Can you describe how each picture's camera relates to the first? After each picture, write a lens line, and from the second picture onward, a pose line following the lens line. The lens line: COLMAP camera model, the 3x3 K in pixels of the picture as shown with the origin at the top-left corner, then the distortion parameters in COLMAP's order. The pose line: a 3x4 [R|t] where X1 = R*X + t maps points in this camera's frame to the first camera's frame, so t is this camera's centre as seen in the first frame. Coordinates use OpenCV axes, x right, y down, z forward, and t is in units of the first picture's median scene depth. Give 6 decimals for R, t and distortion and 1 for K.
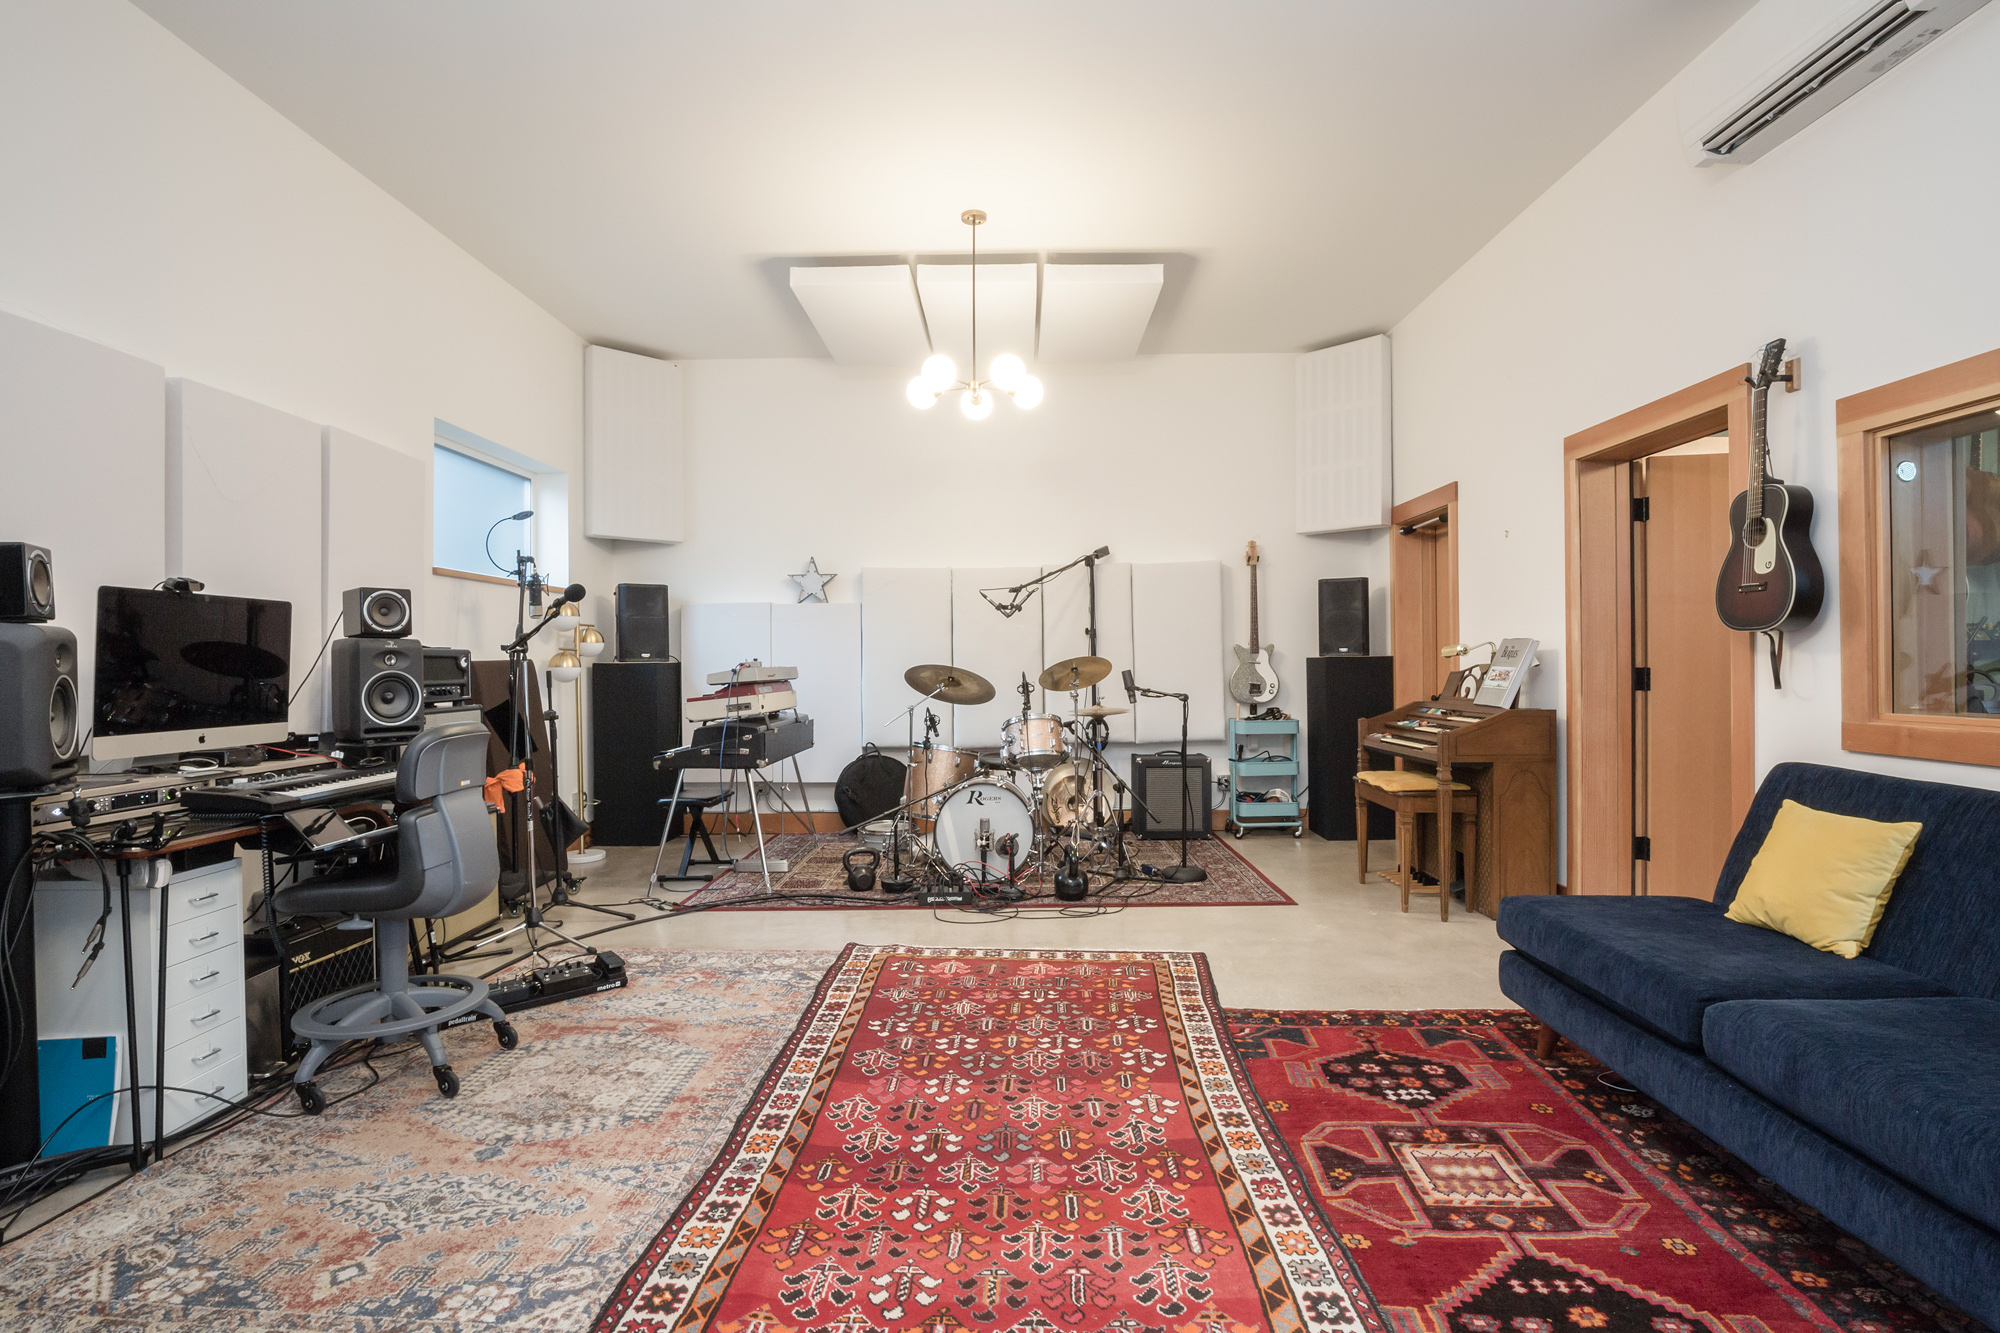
lens RADIAL K [[943.3, 0, 1029.5], [0, 943.3, 662.7], [0, 0, 1]] dist [-0.023667, 0.000609]
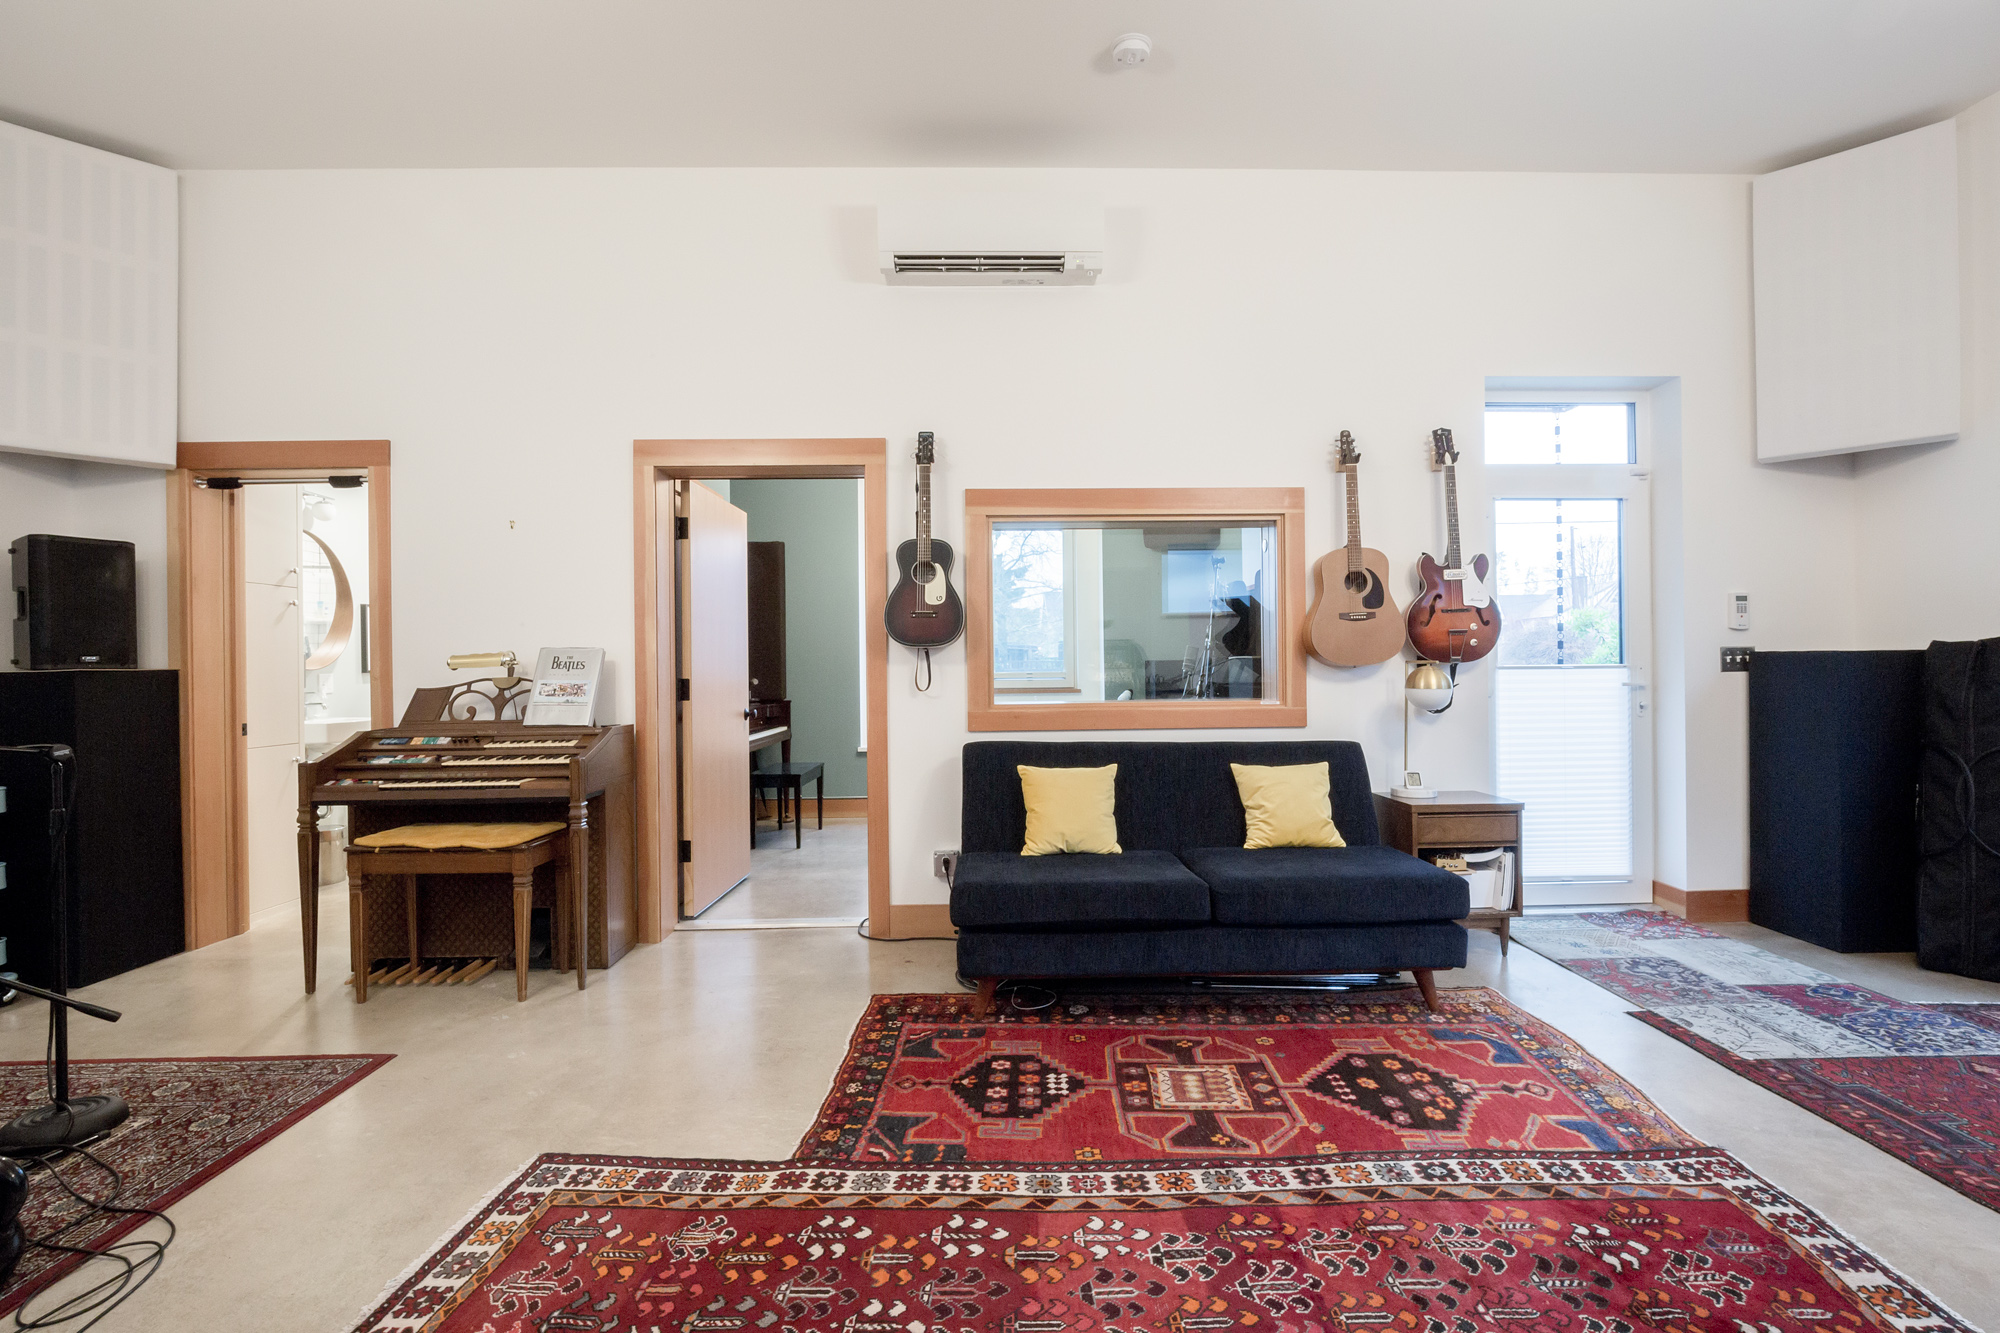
lens RADIAL K [[910.4, 0, 1015.2], [0, 910.4, 663.8], [0, 0, 1]] dist [-0.013091, 0.000764]
pose [[-0.018654, 0.011014, 0.999765, -0.548100], [0.010949, 0.999882, -0.010811, 0.004792], [-0.999766, 0.010744, -0.018772, 0.956678]]
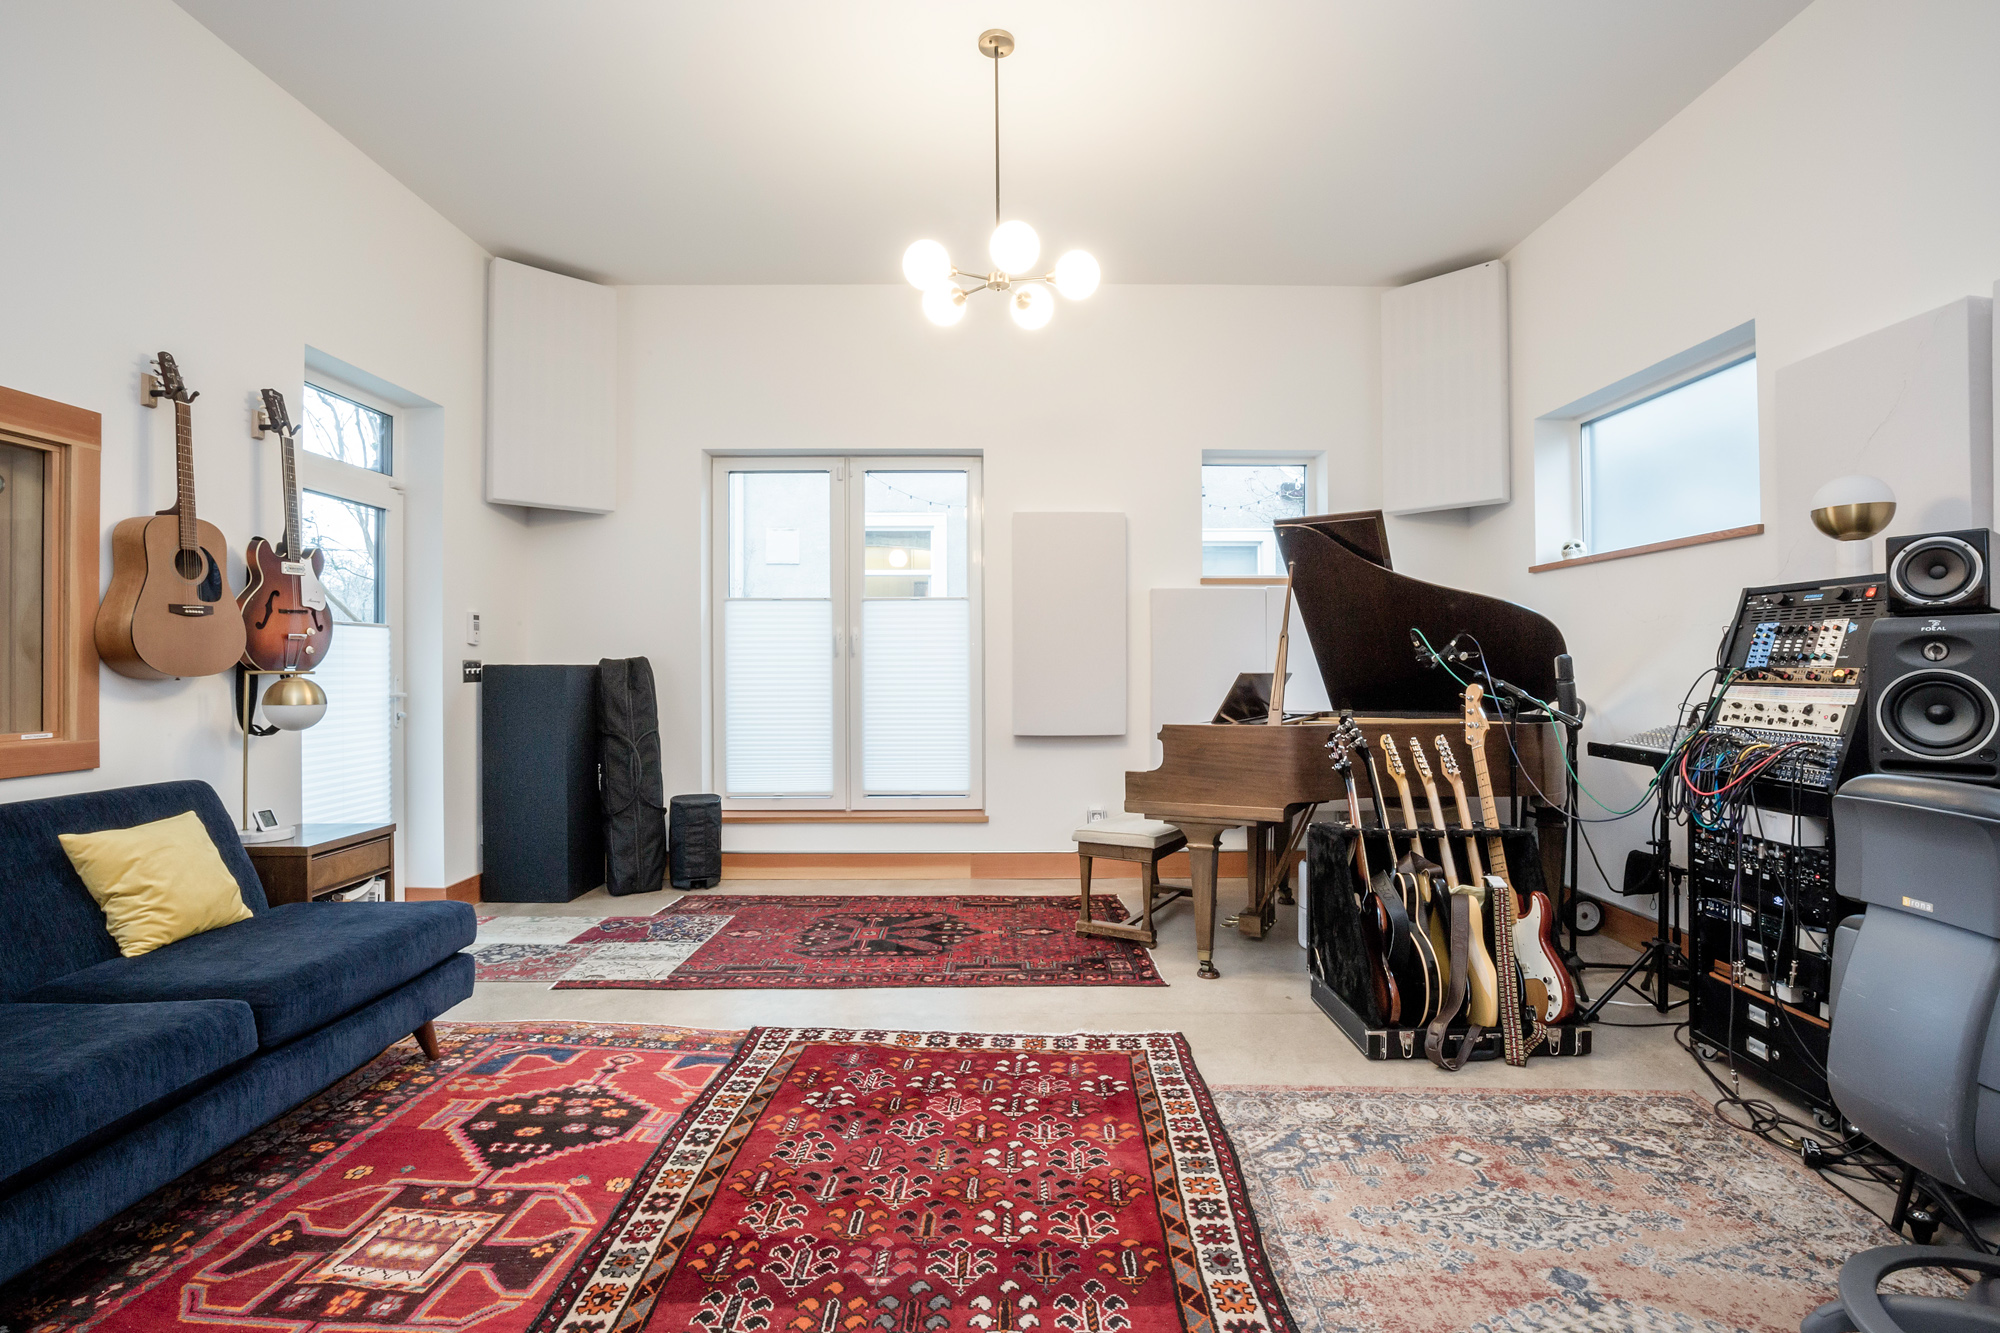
lens RADIAL K [[926.1, 0, 1005.6], [0, 926.1, 664.0], [0, 0, 1]] dist [-0.036036, 0.008440]
pose [[-0.999820, 0.014596, 0.012140, -0.095878], [0.014566, 0.999891, -0.002502, -0.000806], [-0.012176, -0.002324, -0.999923, 1.420297]]
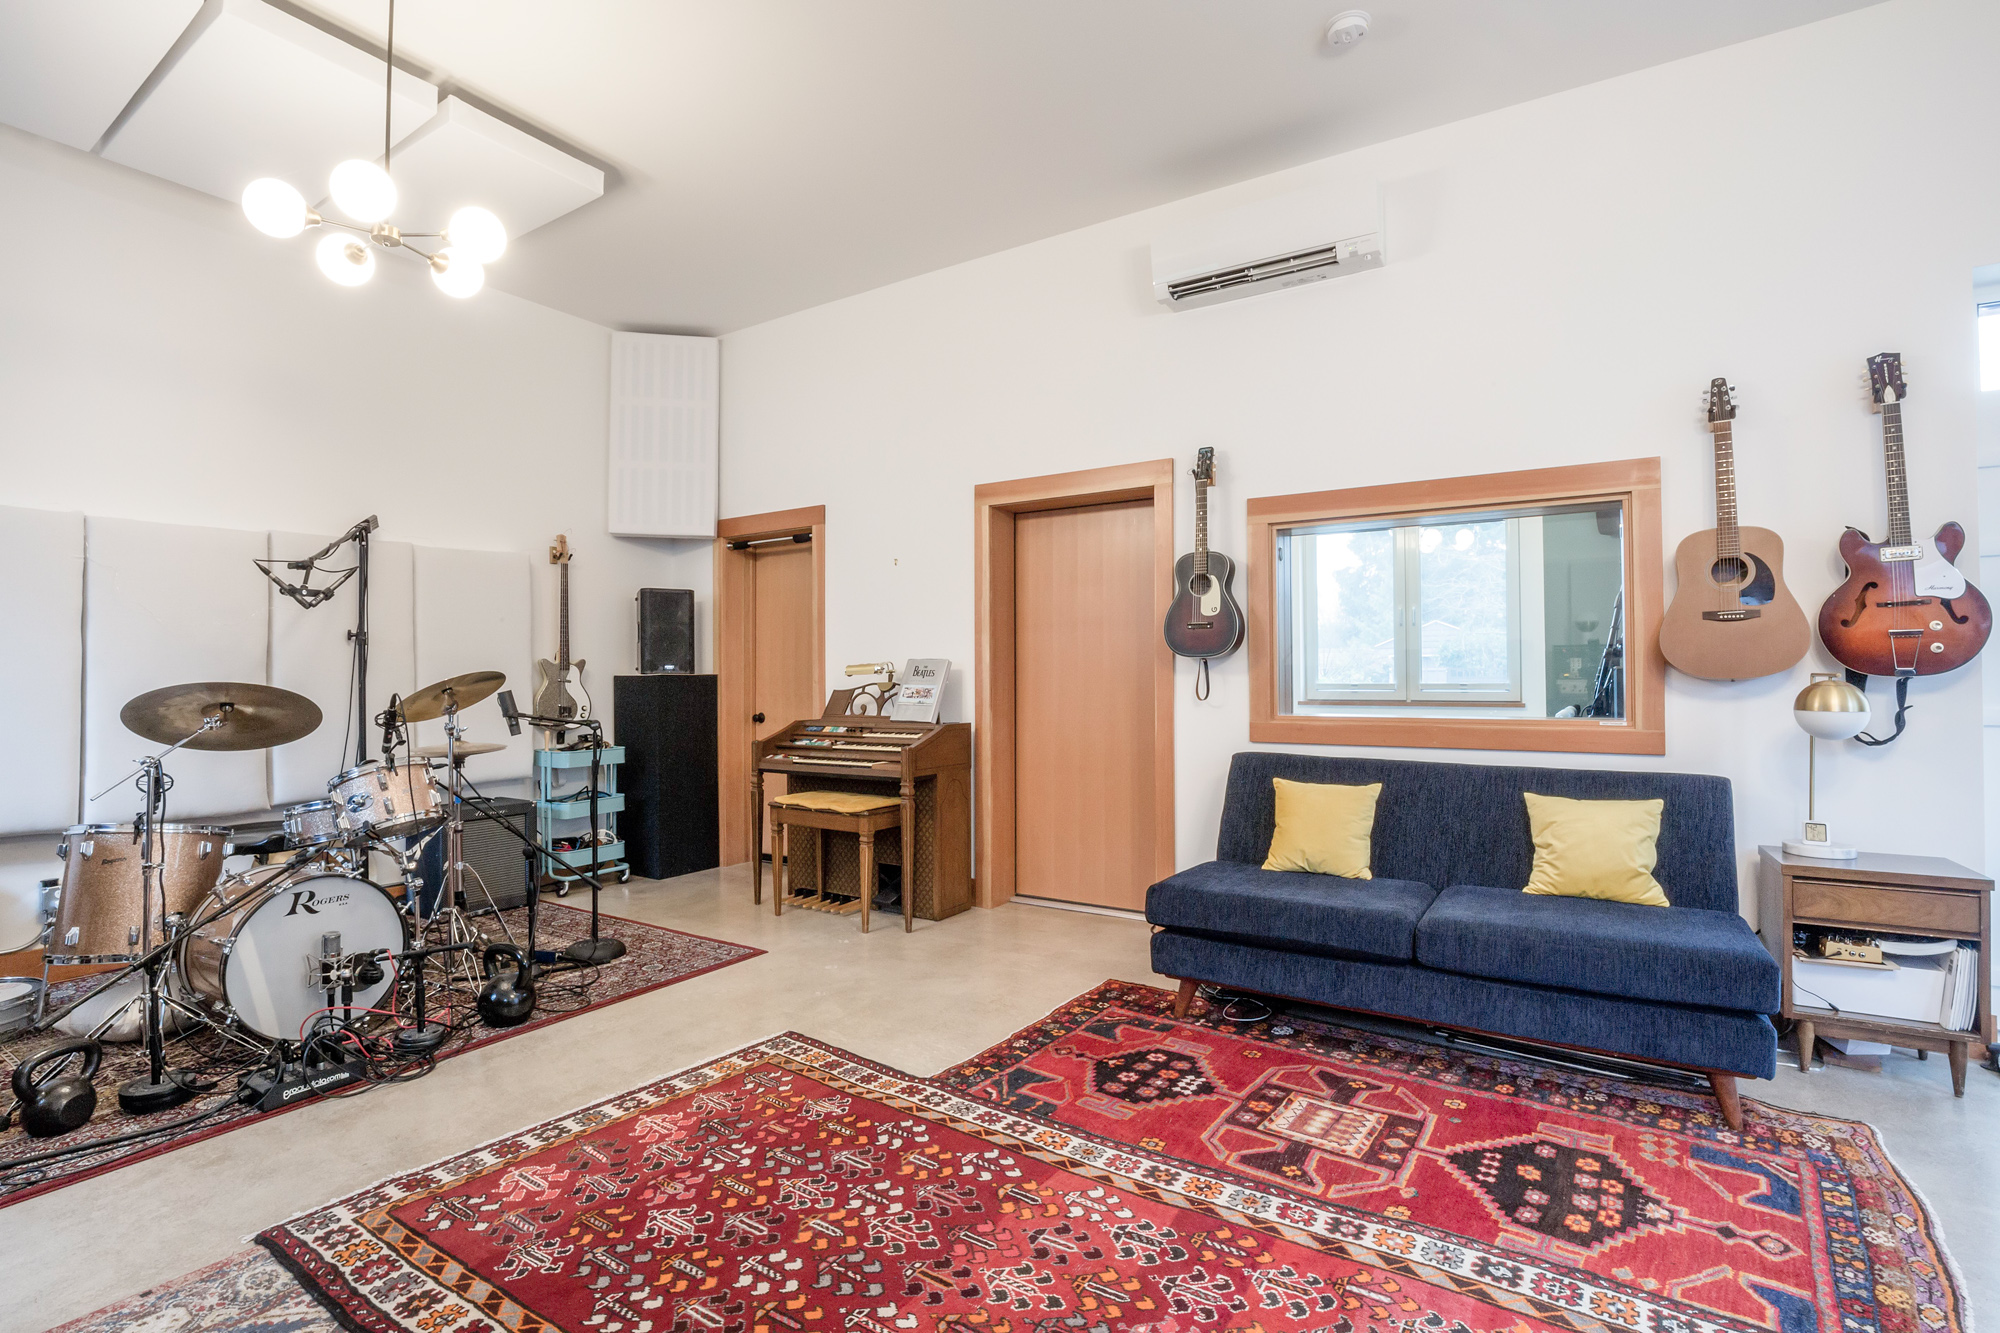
lens RADIAL K [[926.1, 0, 1005.6], [0, 926.1, 664.0], [0, 0, 1]] dist [-0.036036, 0.008440]
pose [[0.541680, 0.018301, 0.840386, -0.538865], [-0.001183, 0.999779, -0.021010, 0.003844], [-0.840584, 0.010387, 0.541582, 0.543459]]
